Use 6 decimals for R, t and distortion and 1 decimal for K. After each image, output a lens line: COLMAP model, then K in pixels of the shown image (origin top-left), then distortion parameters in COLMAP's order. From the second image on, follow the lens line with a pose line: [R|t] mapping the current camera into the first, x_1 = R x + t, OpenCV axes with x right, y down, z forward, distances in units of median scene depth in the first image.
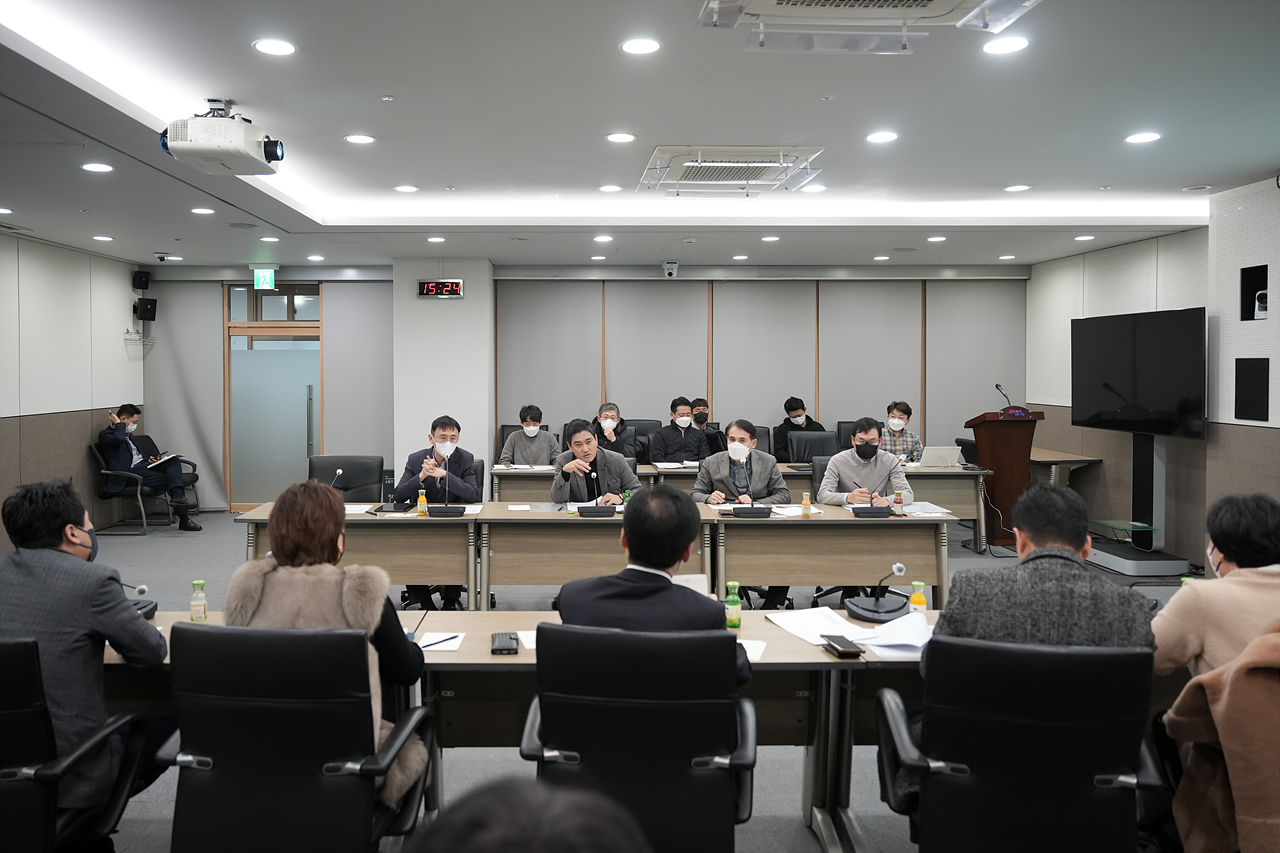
lens RADIAL K [[892.5, 0, 579.6], [0, 892.5, 383.6], [0, 0, 1]] dist [-0.002333, -0.003213]
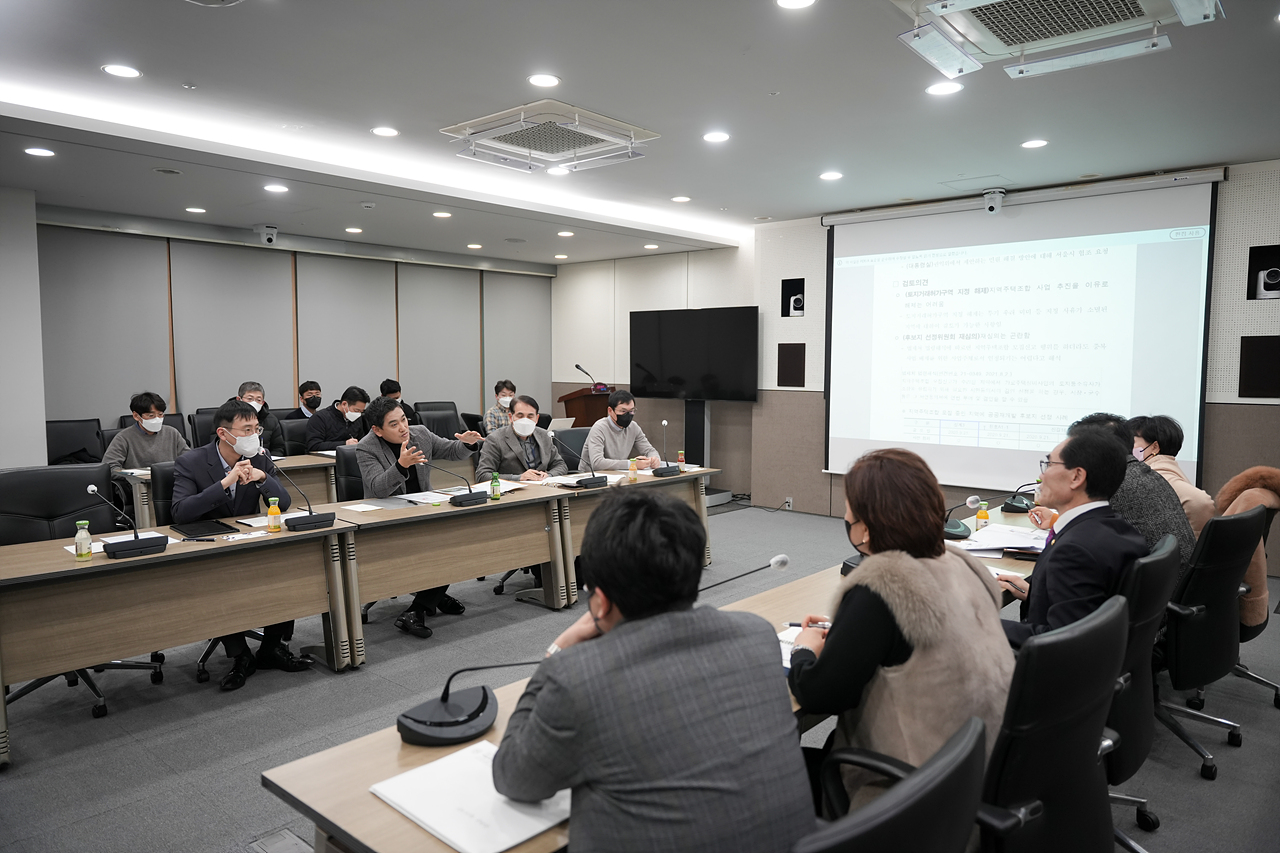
lens RADIAL K [[824.4, 0, 637.5], [0, 824.4, 438.0], [0, 0, 1]] dist [0.003887, 0.001909]
pose [[0.686383, -0.065093, 0.724321, -0.379052], [0.008521, 0.996638, 0.081490, 0.013004], [-0.727190, -0.049762, 0.684630, 0.256542]]
